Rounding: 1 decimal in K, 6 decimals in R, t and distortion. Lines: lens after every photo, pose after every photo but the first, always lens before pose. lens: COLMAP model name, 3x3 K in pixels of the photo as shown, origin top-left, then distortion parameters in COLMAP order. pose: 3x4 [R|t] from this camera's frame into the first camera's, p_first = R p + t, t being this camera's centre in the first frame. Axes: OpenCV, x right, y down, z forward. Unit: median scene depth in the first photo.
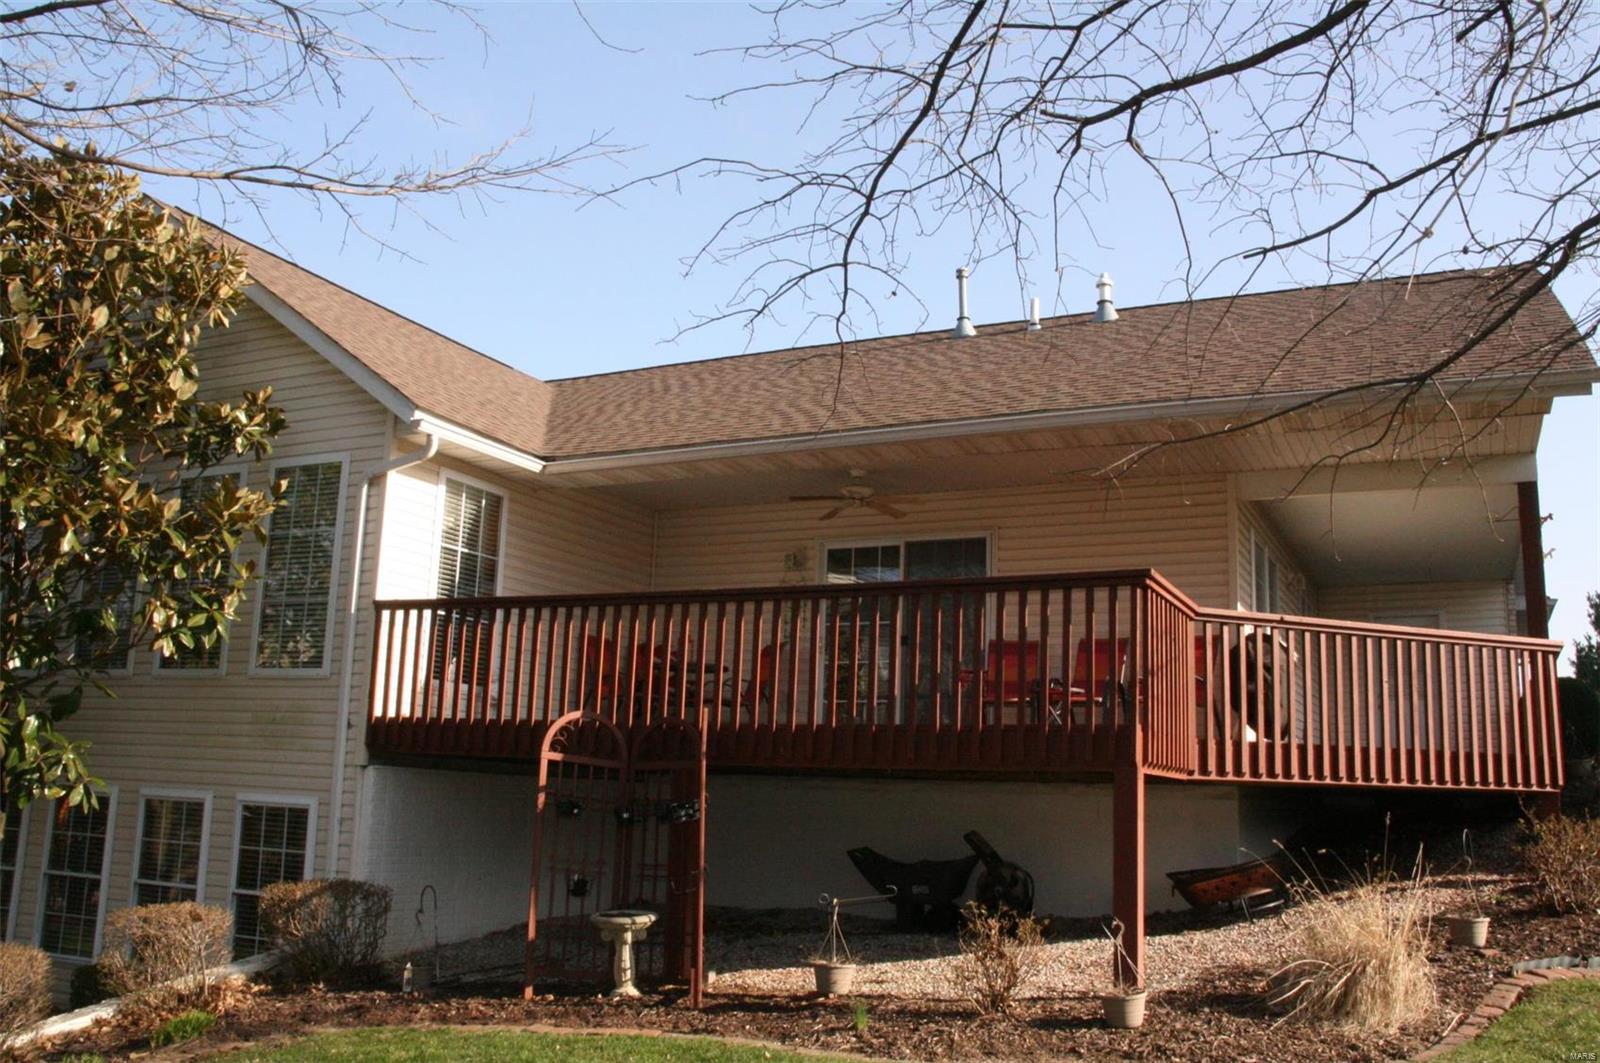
lens RADIAL K [[1427.6, 0, 800.0], [0, 1427.6, 531.5], [0, 0, 1]] dist [-0.150306, 0.178911]
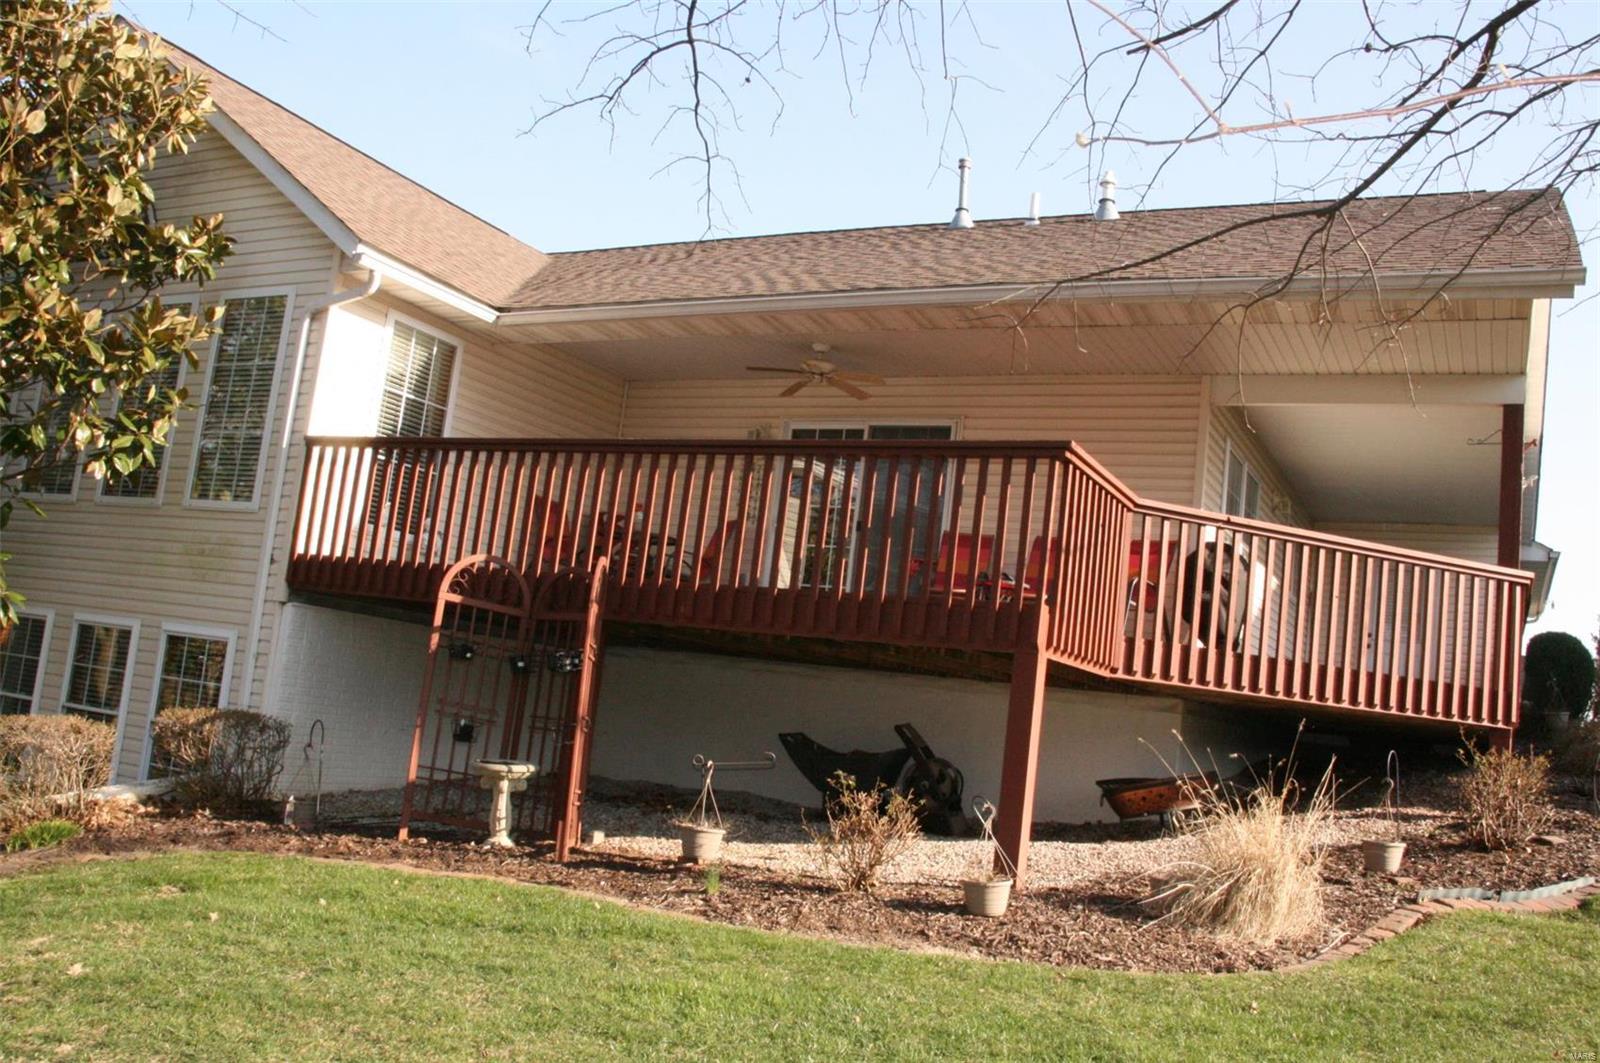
lens RADIAL K [[1403.8, 0, 800.0], [0, 1403.8, 531.5], [0, 0, 1]] dist [-0.152881, 0.169419]
pose [[0.996338, 0.077260, -0.036639, 0.085635], [-0.075240, 0.995723, 0.053619, 0.039772], [0.040625, -0.050666, 0.997889, 0.054187]]
